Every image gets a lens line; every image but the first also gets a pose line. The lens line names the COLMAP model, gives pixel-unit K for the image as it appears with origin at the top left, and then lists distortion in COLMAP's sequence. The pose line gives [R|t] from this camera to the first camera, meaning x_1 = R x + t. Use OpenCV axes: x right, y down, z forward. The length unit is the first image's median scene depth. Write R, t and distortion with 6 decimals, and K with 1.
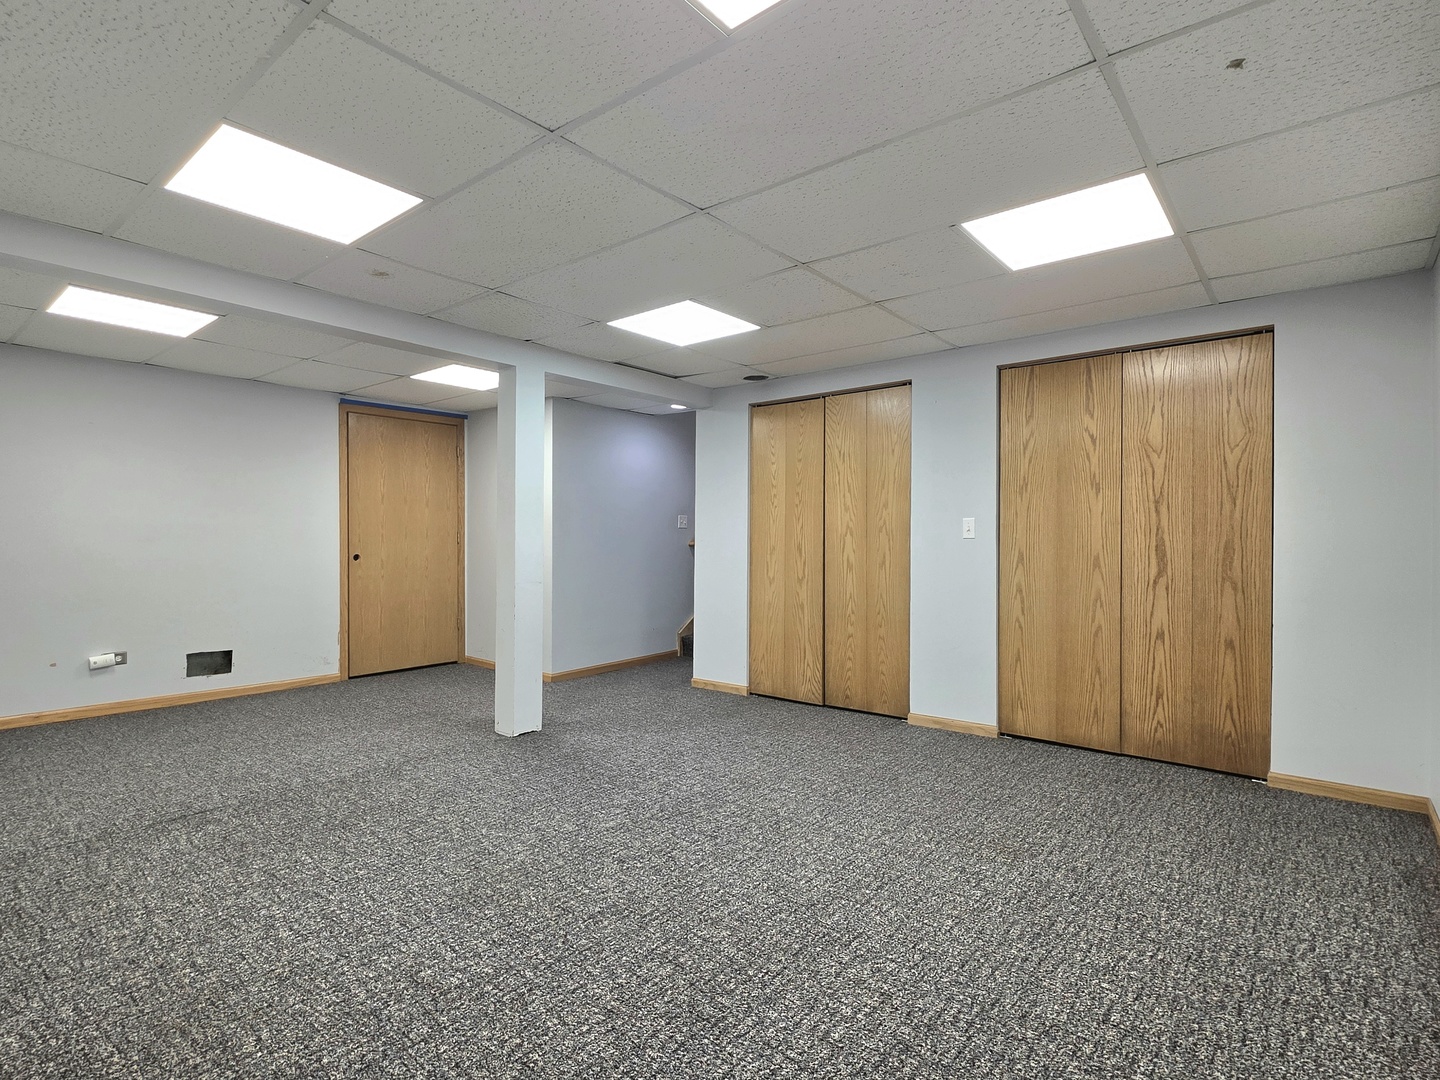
lens RADIAL K [[703.0, 0, 715.6], [0, 703.0, 538.6], [0, 0, 1]] dist [0.004934, -0.001005]
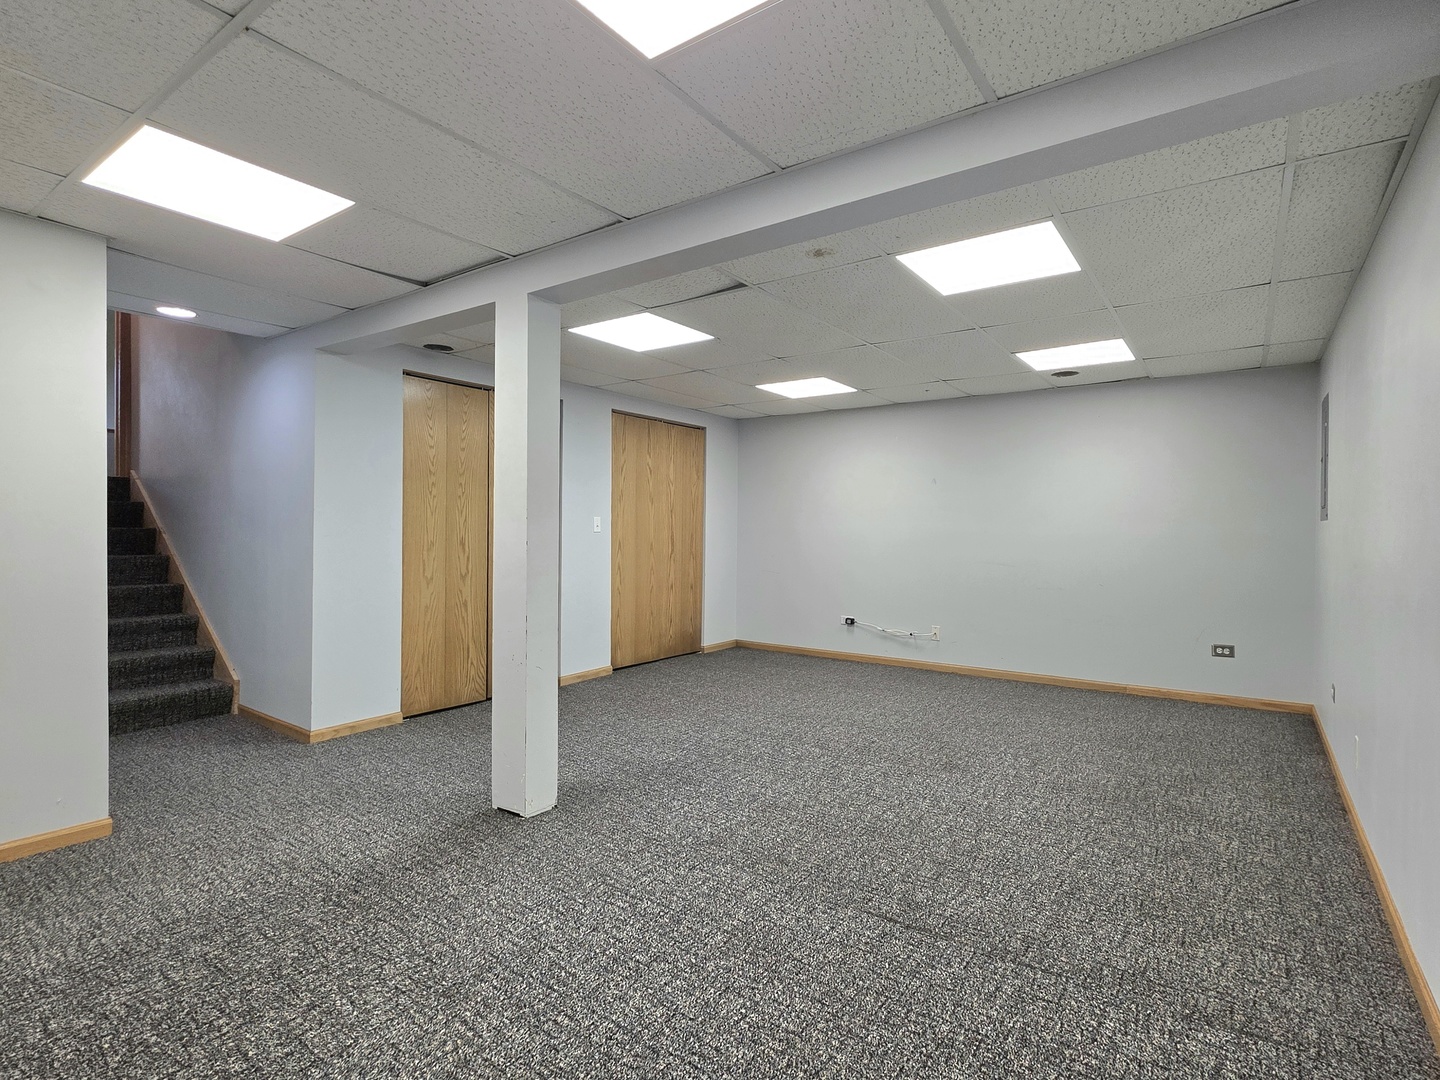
lens RADIAL K [[703.0, 0, 715.6], [0, 703.0, 538.6], [0, 0, 1]] dist [0.004934, -0.001005]
pose [[-0.034080, -0.017675, 0.999263, -1.018384], [-0.009304, 0.999806, 0.017367, -0.013942], [-0.999376, -0.008705, -0.034238, 0.850401]]
